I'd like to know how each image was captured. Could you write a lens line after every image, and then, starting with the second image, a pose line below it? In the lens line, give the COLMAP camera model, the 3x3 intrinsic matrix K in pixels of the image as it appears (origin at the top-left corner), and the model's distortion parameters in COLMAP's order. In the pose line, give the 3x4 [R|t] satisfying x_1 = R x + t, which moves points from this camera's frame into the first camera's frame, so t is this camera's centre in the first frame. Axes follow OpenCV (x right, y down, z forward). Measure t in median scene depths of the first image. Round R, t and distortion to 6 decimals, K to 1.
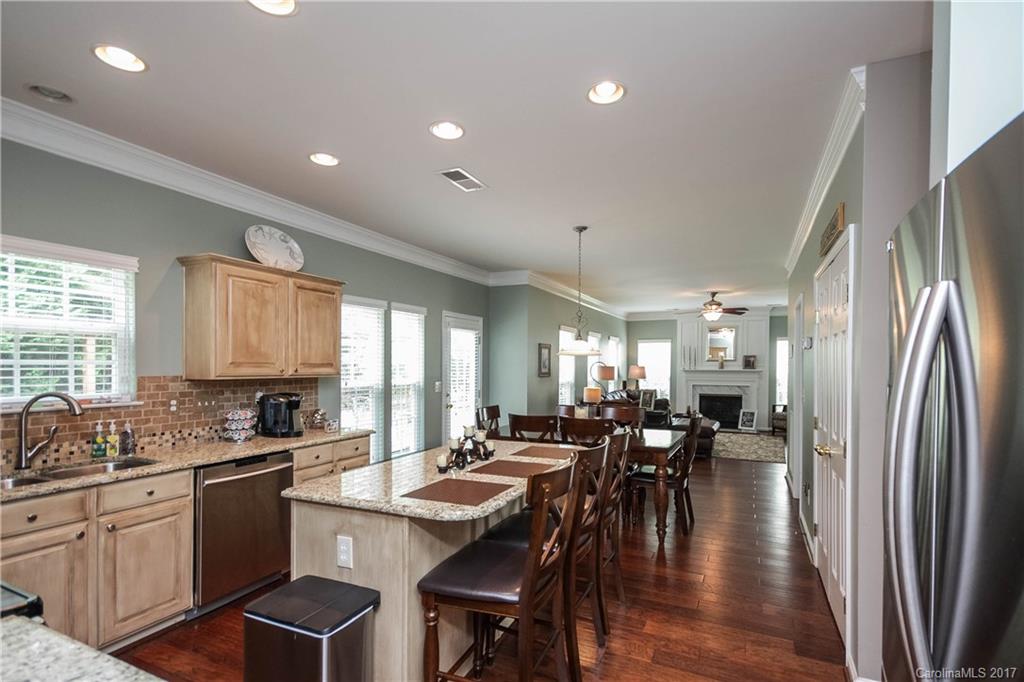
lens RADIAL K [[477.4, 0, 524.6], [0, 477.4, 370.1], [0, 0, 1]] dist [0.014120, -0.001697]
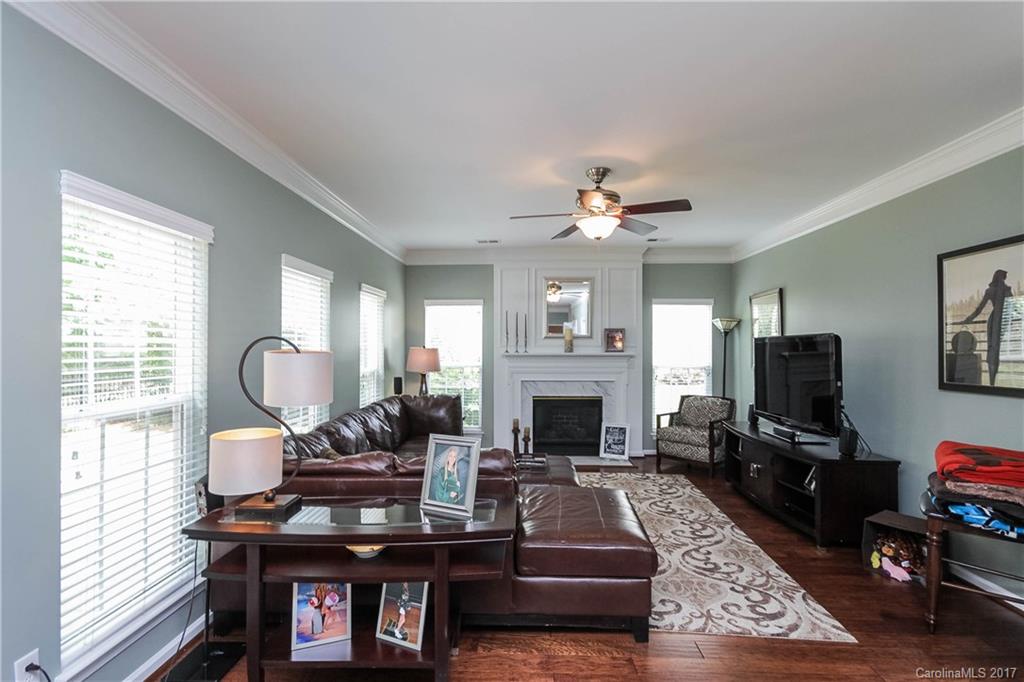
lens RADIAL K [[477.4, 0, 511.4], [0, 477.4, 344.8], [0, 0, 1]] dist [0.014120, -0.001697]
pose [[0.917377, -0.004676, 0.397992, 0.124485], [0.008914, 0.999922, -0.008799, -0.006631], [-0.397920, 0.011620, 0.917347, 0.516142]]
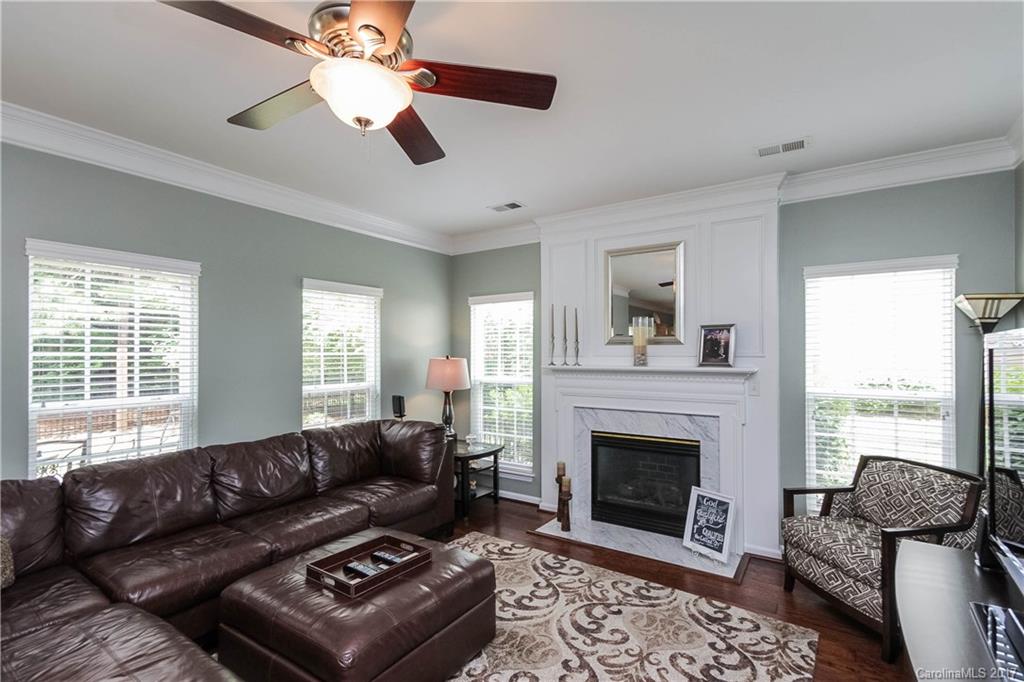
lens RADIAL K [[455.2, 0, 510.7], [0, 455.2, 358.7], [0, 0, 1]] dist [-0.015836, 0.000279]
pose [[0.989202, -0.007284, -0.146381, 0.372557], [0.006283, 0.999954, -0.007298, -0.005400], [0.146427, 0.006299, 0.989201, 0.665986]]
